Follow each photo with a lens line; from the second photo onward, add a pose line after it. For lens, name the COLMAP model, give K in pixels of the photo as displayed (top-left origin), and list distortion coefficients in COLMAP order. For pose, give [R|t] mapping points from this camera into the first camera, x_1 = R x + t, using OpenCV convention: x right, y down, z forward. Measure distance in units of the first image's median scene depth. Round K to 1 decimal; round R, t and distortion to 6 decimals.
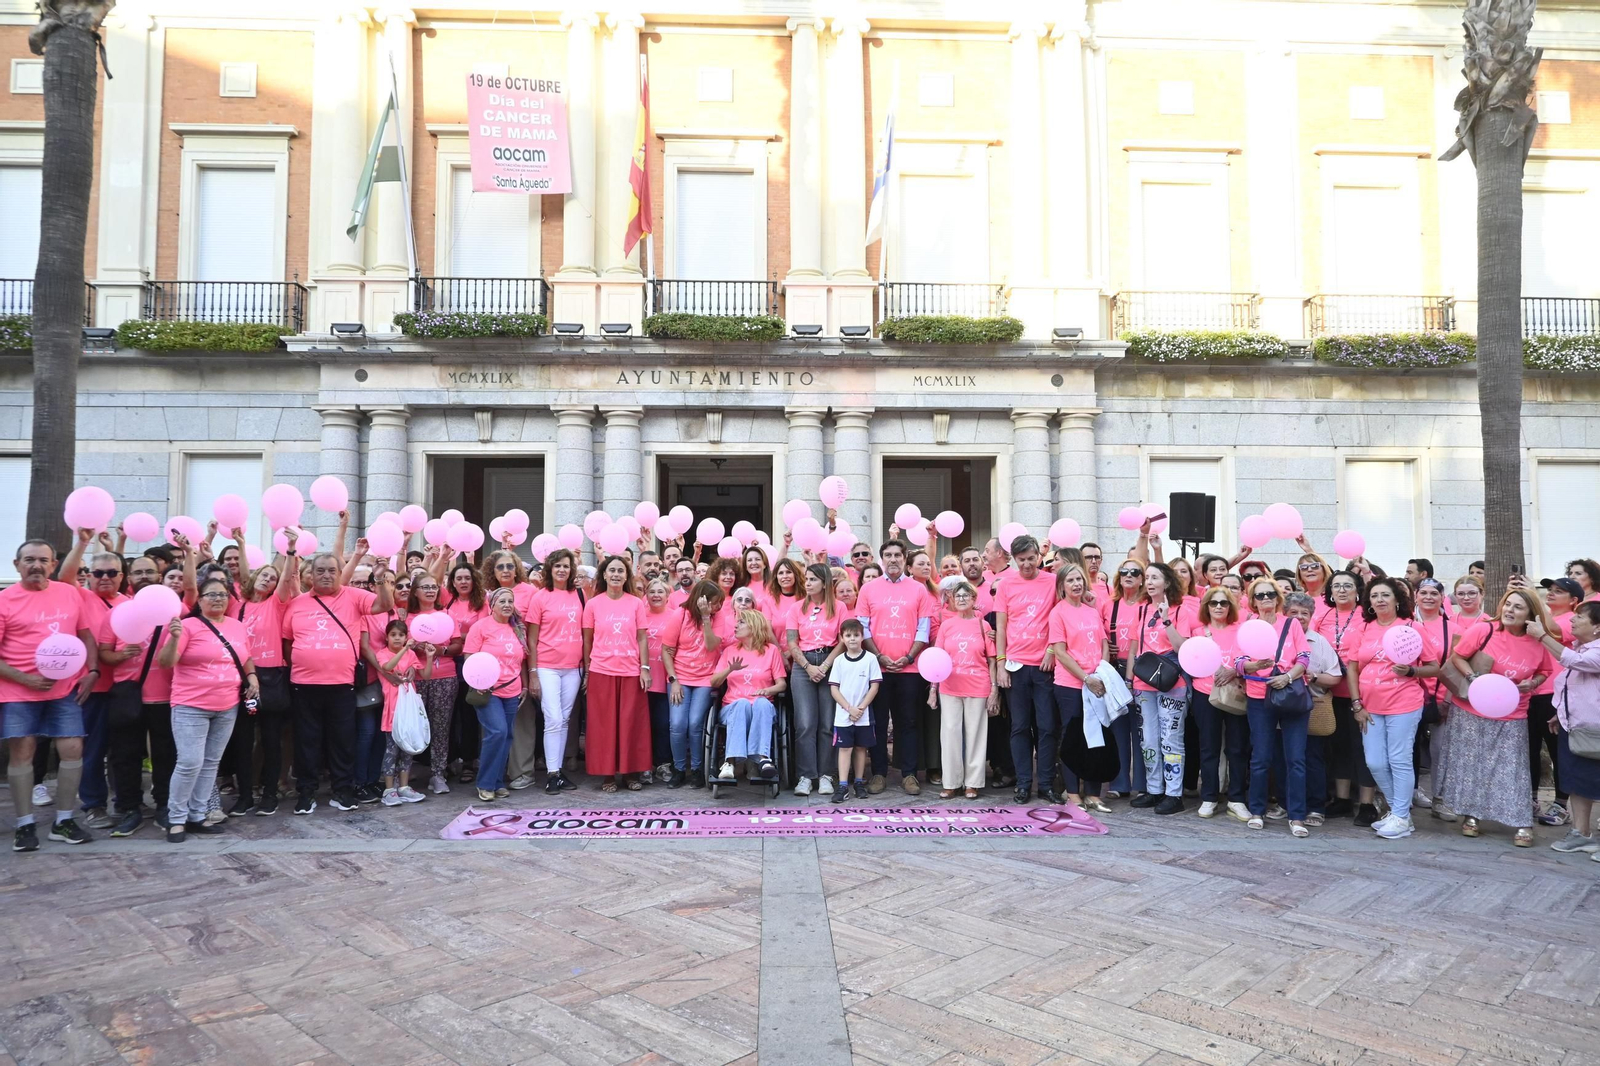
lens RADIAL K [[1080.6, 0, 800.0], [0, 1080.6, 533.0], [0, 0, 1]] dist [-0.007874, 0.001734]
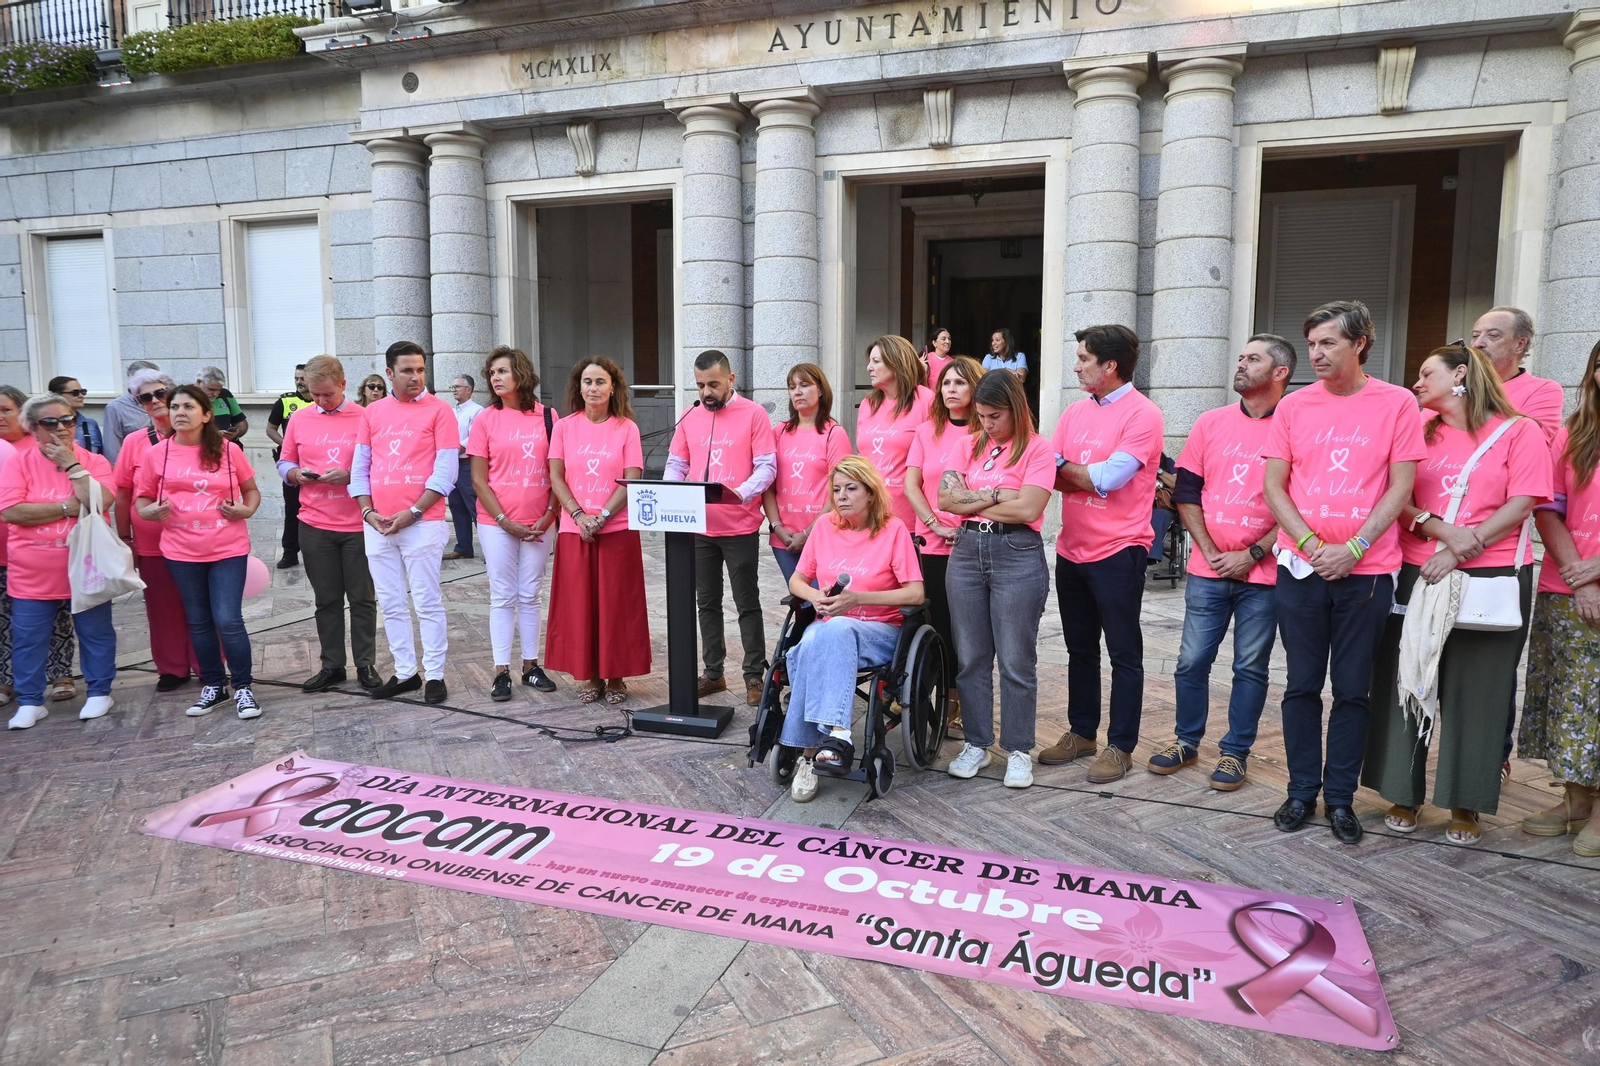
lens RADIAL K [[1080.6, 0, 800.0], [0, 1080.6, 533.0], [0, 0, 1]] dist [-0.007874, 0.001734]
pose [[0.928186, 0.047280, -0.369102, 0.072457], [0.019377, 0.984409, 0.174827, 0.015210], [0.371613, -0.169424, 0.912798, 0.433054]]
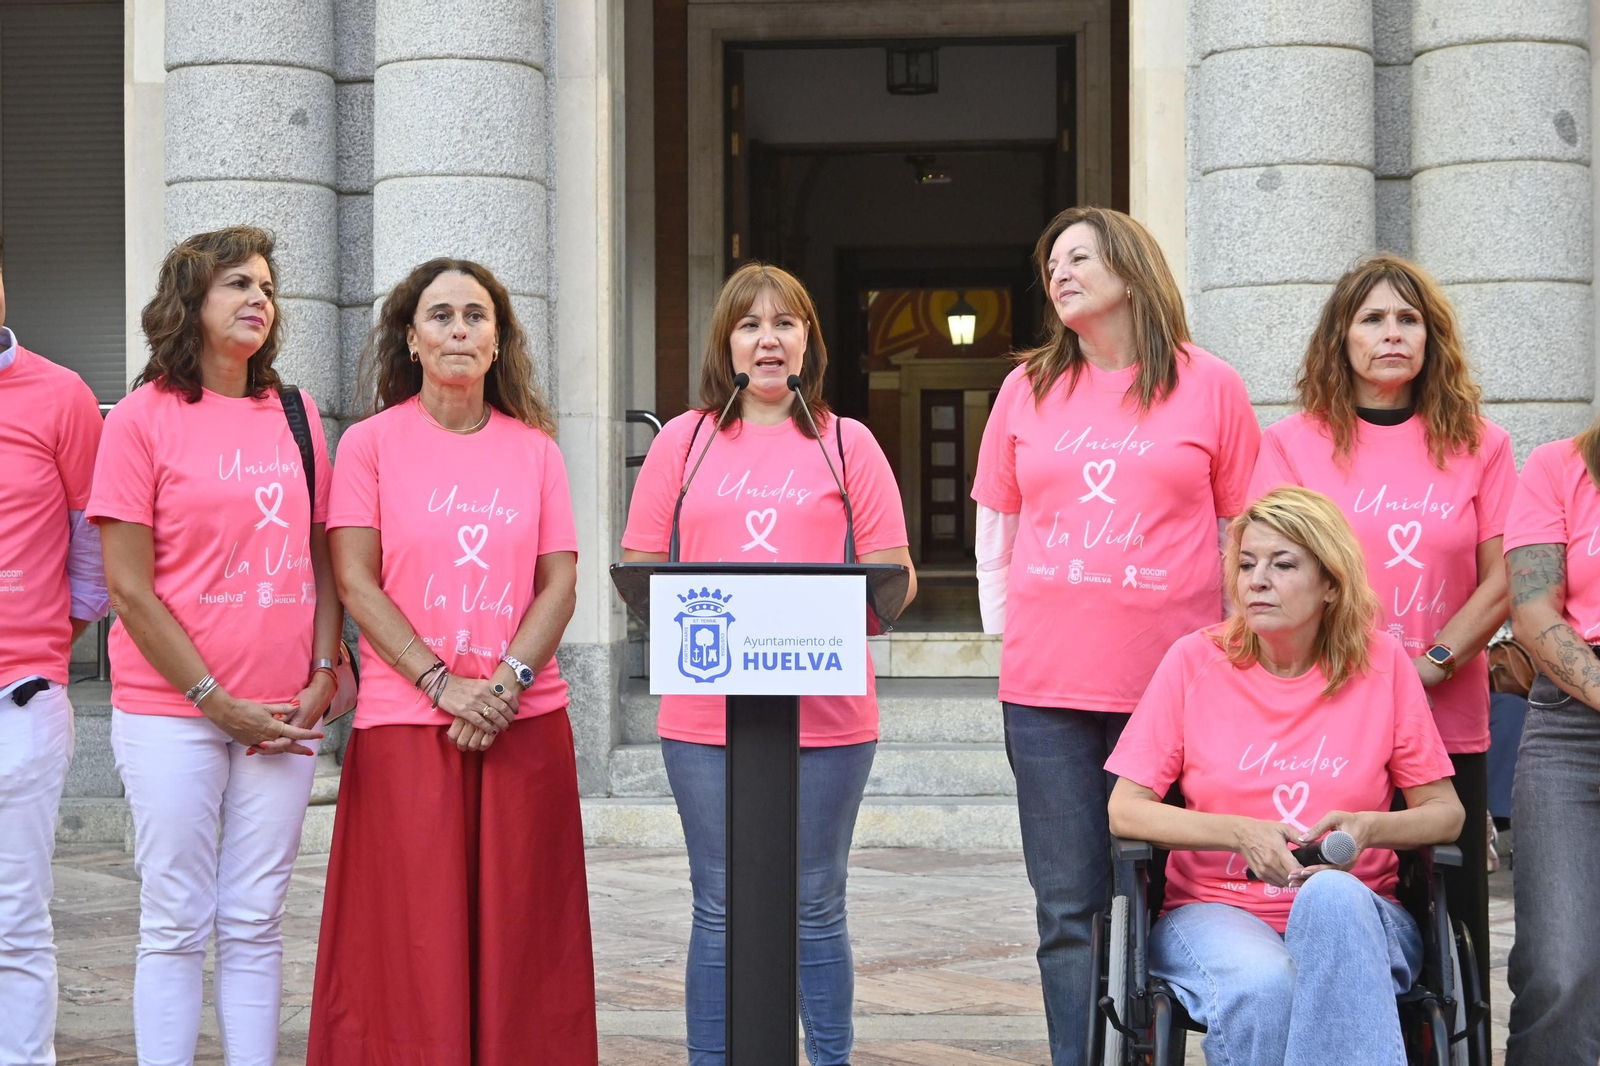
lens RADIAL K [[3058.6, 0, 800.0], [0, 3058.6, 533.0], [0, 0, 1]] dist [0.016137, 0.126194]
pose [[0.994432, -0.003358, -0.105327, -0.027962], [0.009914, 0.998040, 0.061785, 0.028302], [0.104913, -0.062485, 0.992516, 0.374498]]
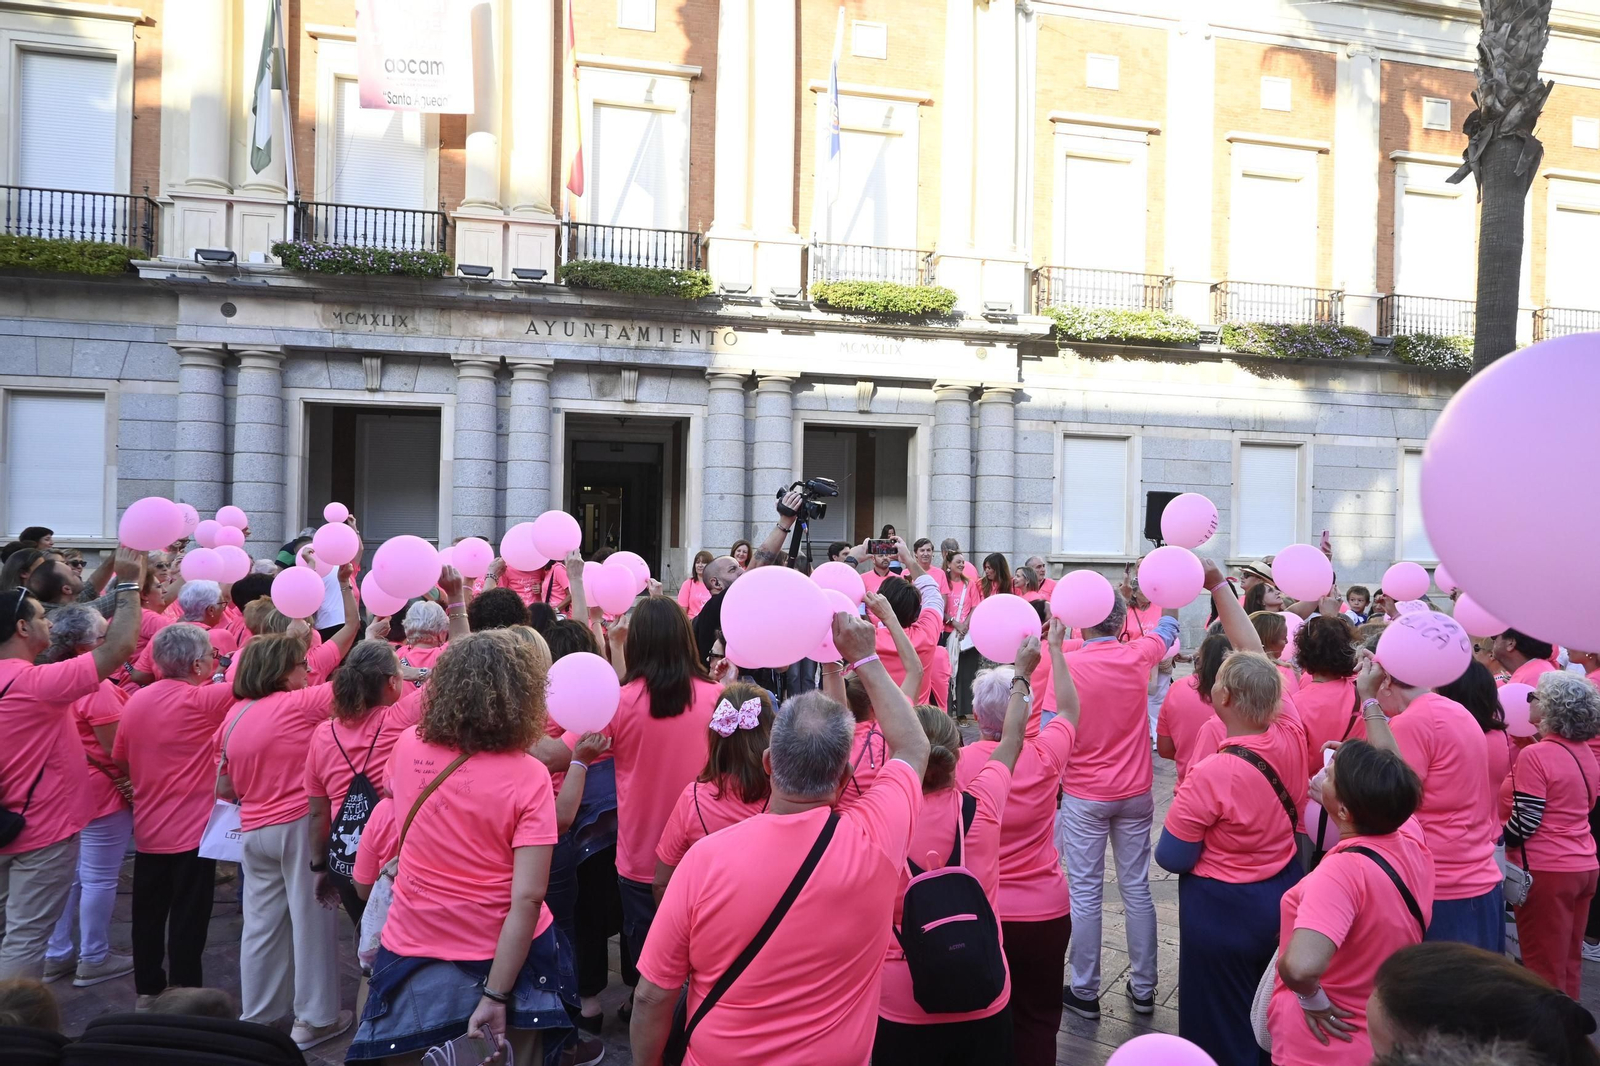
lens RADIAL K [[1080.6, 0, 800.0], [0, 1080.6, 533.0], [0, 0, 1]] dist [-0.007874, 0.001734]
pose [[0.985362, 0.021475, 0.169114, -0.091195], [-0.031801, 0.997776, 0.058588, -0.030403], [-0.167480, -0.063108, 0.983854, 0.044914]]
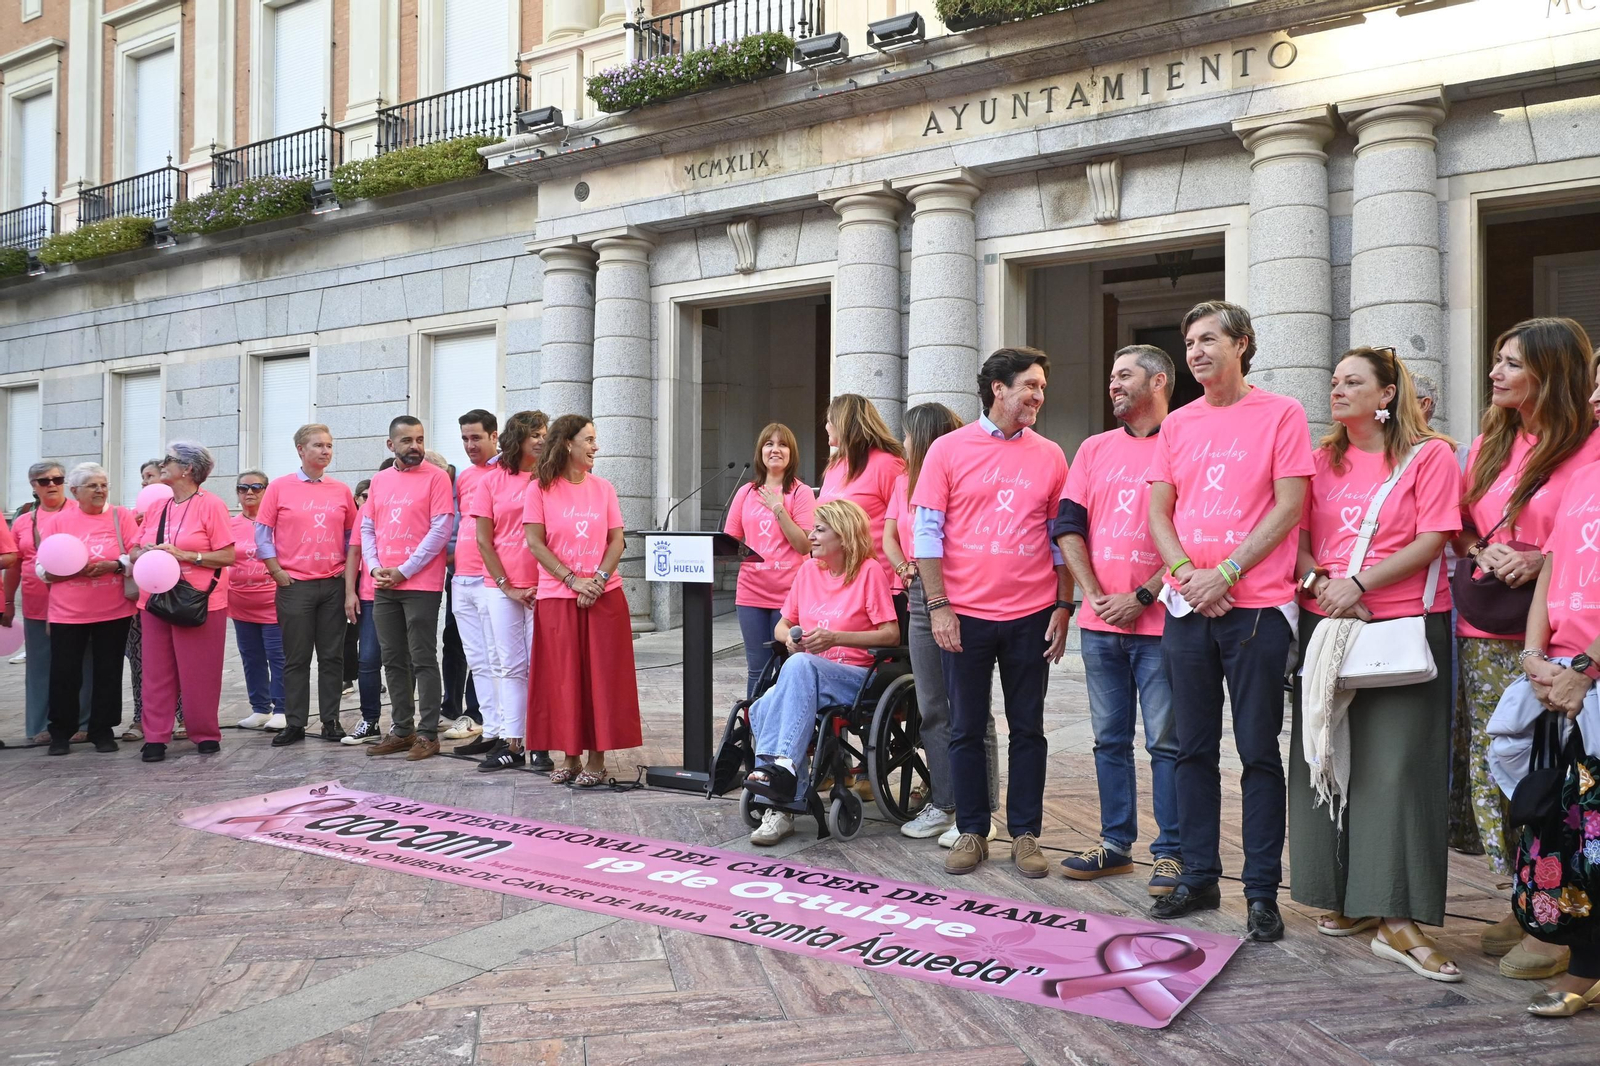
lens RADIAL K [[1286.7, 0, 800.0], [0, 1286.7, 533.0], [0, 0, 1]] dist [-0.005538, -0.002454]
pose [[0.814551, -0.001884, -0.580089, 0.160491], [0.027650, 0.998984, 0.035581, 0.039309], [0.579433, -0.045022, 0.813776, 0.419257]]
